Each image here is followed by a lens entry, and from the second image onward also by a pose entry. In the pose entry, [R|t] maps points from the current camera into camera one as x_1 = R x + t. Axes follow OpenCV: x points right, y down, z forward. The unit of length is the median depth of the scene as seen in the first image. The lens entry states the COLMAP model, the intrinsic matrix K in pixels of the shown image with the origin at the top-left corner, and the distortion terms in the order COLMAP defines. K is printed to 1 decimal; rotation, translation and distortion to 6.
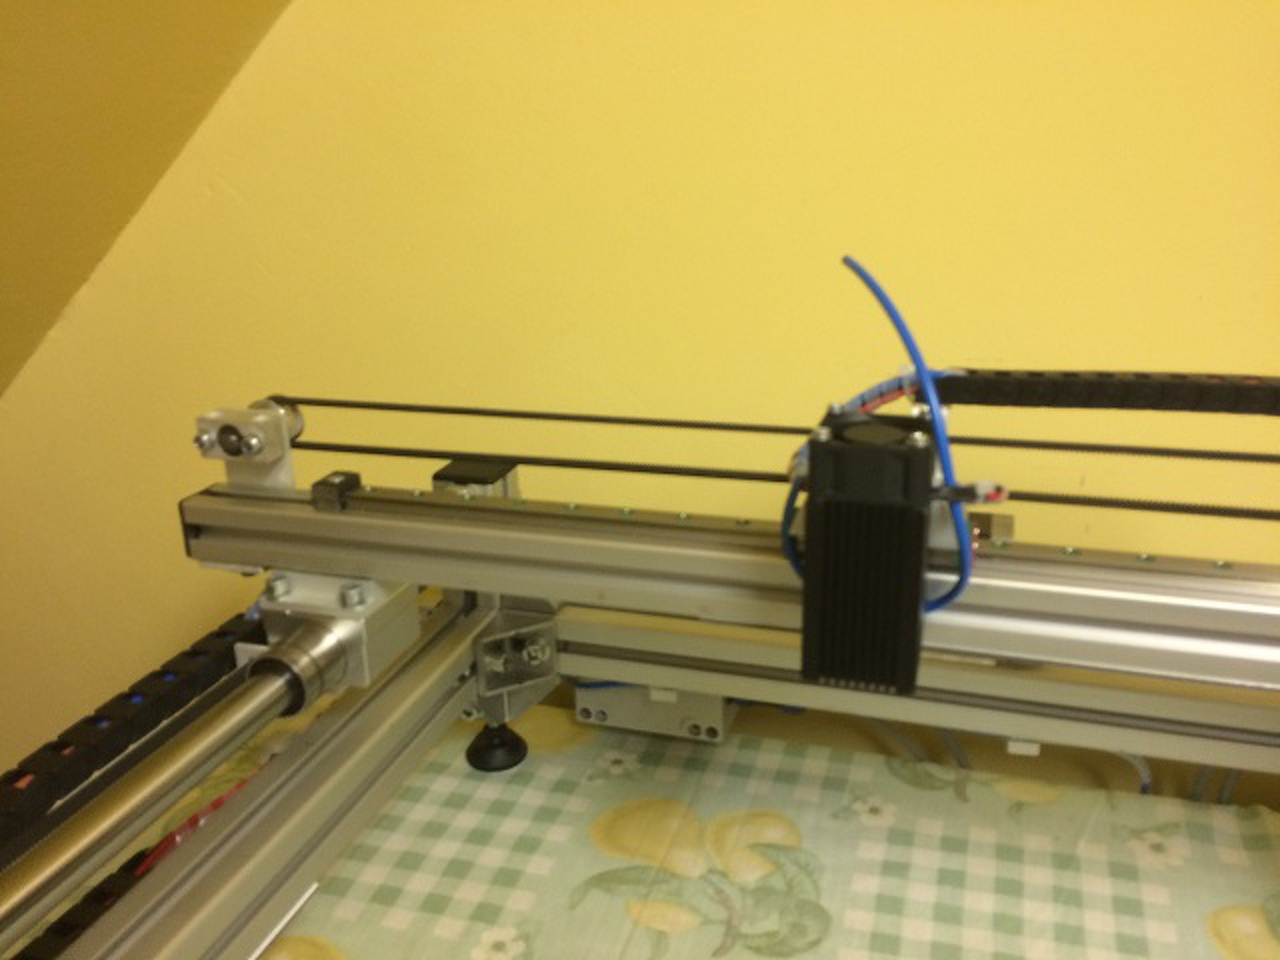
lens RADIAL K [[1087.1, 0, 638.7], [0, 1087.1, 469.2], [0, 0, 1]] dist [0.080359, -0.120991]
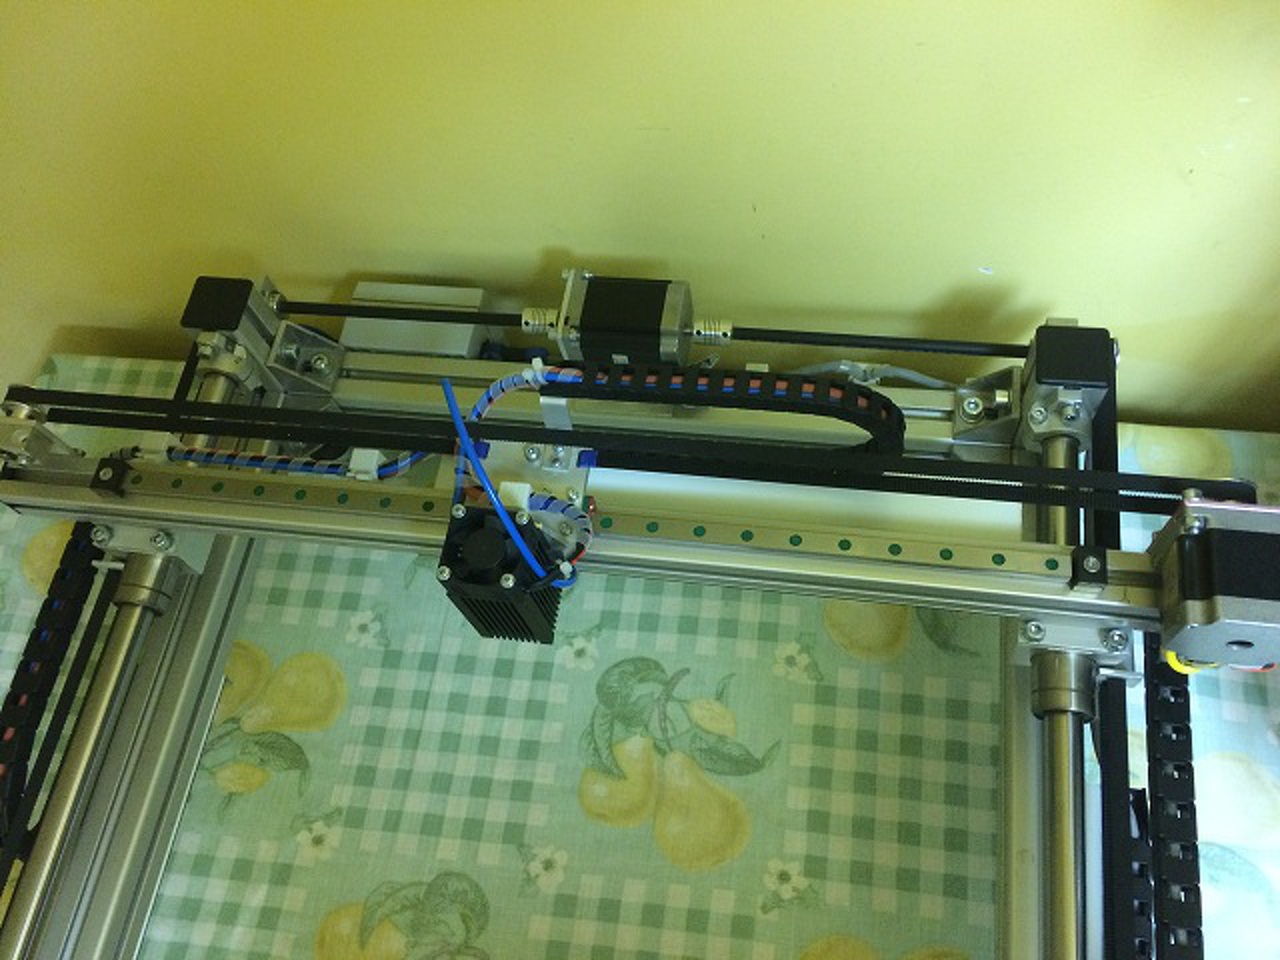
lens RADIAL K [[1087.1, 0, 638.7], [0, 1087.1, 469.2], [0, 0, 1]] dist [0.080359, -0.120991]
pose [[0.983078, -0.182675, -0.013724, 0.275649], [0.141478, 0.709512, 0.690345, -0.634945], [-0.116372, -0.680605, 0.723350, 0.025625]]
